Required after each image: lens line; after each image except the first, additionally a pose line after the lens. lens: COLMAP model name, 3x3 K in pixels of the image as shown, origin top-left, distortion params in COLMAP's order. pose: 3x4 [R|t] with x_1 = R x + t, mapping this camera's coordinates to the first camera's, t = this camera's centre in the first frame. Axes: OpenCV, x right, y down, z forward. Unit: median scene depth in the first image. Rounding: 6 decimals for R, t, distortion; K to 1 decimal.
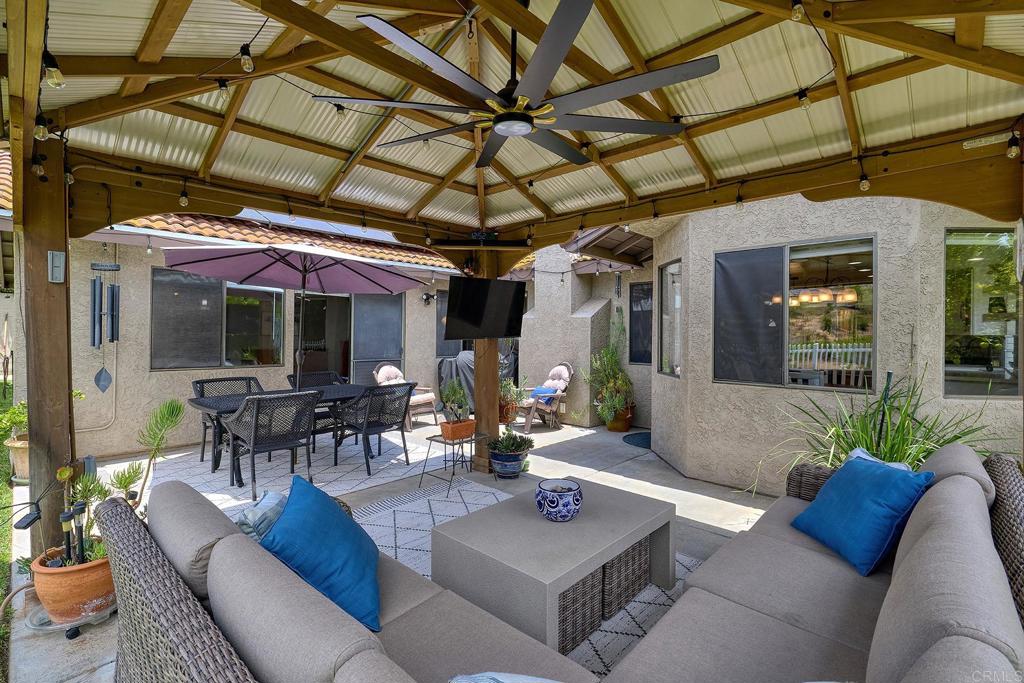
lens RADIAL K [[466.9, 0, 500.8], [0, 466.9, 329.8], [0, 0, 1]] dist [-0.000218, -0.000024]
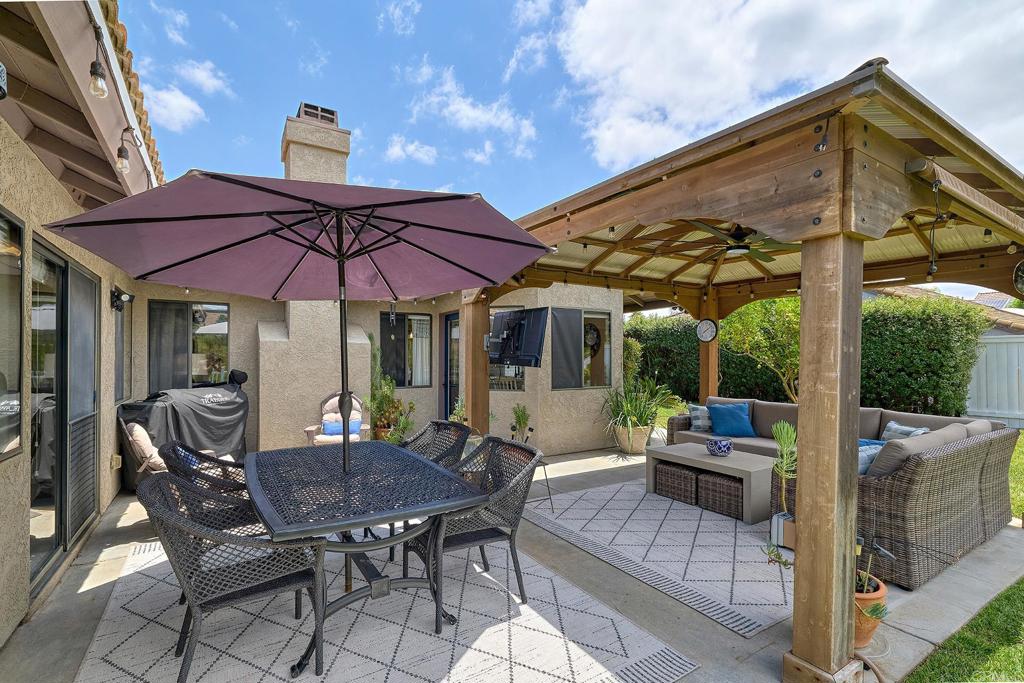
lens RADIAL K [[474.0, 0, 510.2], [0, 474.0, 357.0], [0, 0, 1]] dist [-0.000181, 0.000030]
pose [[0.226609, -0.002253, 0.973983, -0.944006], [-0.003333, 0.999990, 0.003088, -0.002291], [-0.973980, -0.003946, 0.226599, 0.666032]]
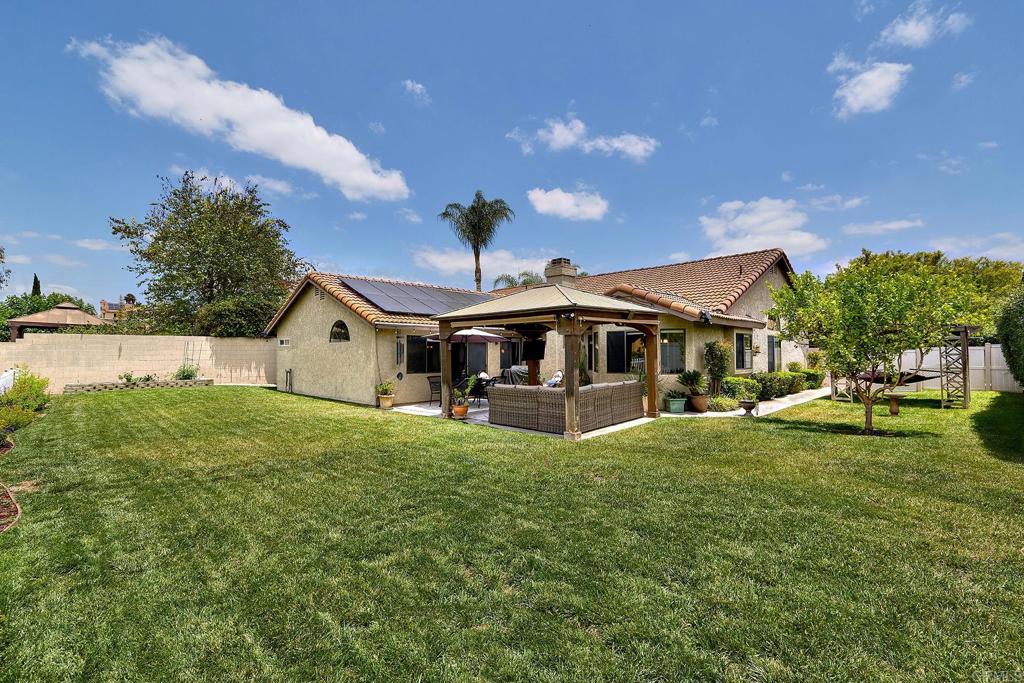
lens RADIAL K [[452.3, 0, 512.0], [0, 452.3, 341.5], [0, 0, 1]] dist [0.002756, 0.000363]
pose [[0.999307, -0.010799, 0.035624, -0.249813], [0.011404, 0.999793, -0.016833, -0.048560], [-0.035435, 0.017227, 0.999223, -1.696147]]
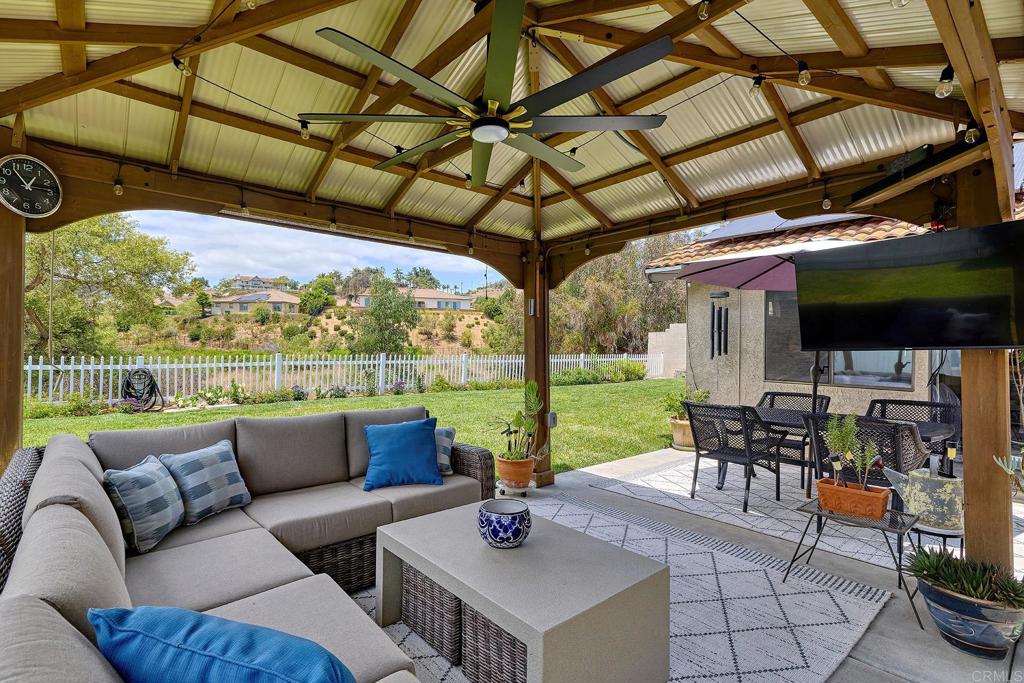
lens RADIAL K [[484.7, 0, 512.0], [0, 484.7, 341.5], [0, 0, 1]] dist [-0.001050, -0.000008]
pose [[-0.082044, -0.018693, -0.996453, 0.490758], [-0.008861, 0.999798, -0.018027, 0.020561], [0.996589, 0.007351, -0.082193, 0.518459]]
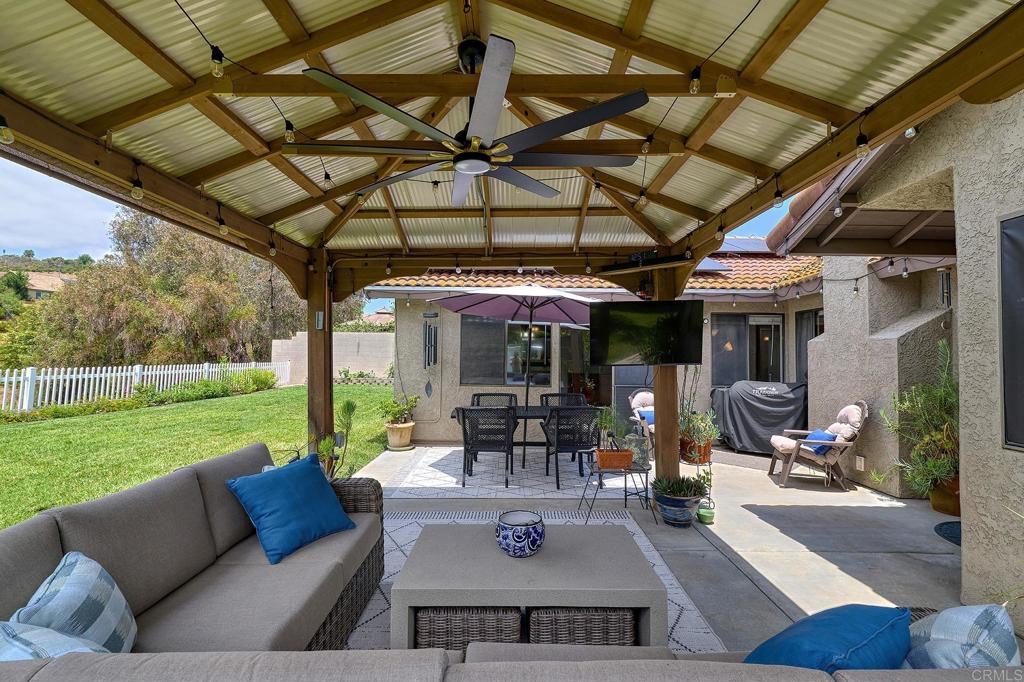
lens RADIAL K [[452.3, 0, 512.0], [0, 452.3, 341.0], [0, 0, 1]] dist [0.002756, 0.000363]
pose [[0.695273, -0.025127, -0.718306, 0.375316], [-0.000330, 0.999377, -0.035279, 0.002079], [0.718746, 0.024766, 0.694832, 0.160121]]
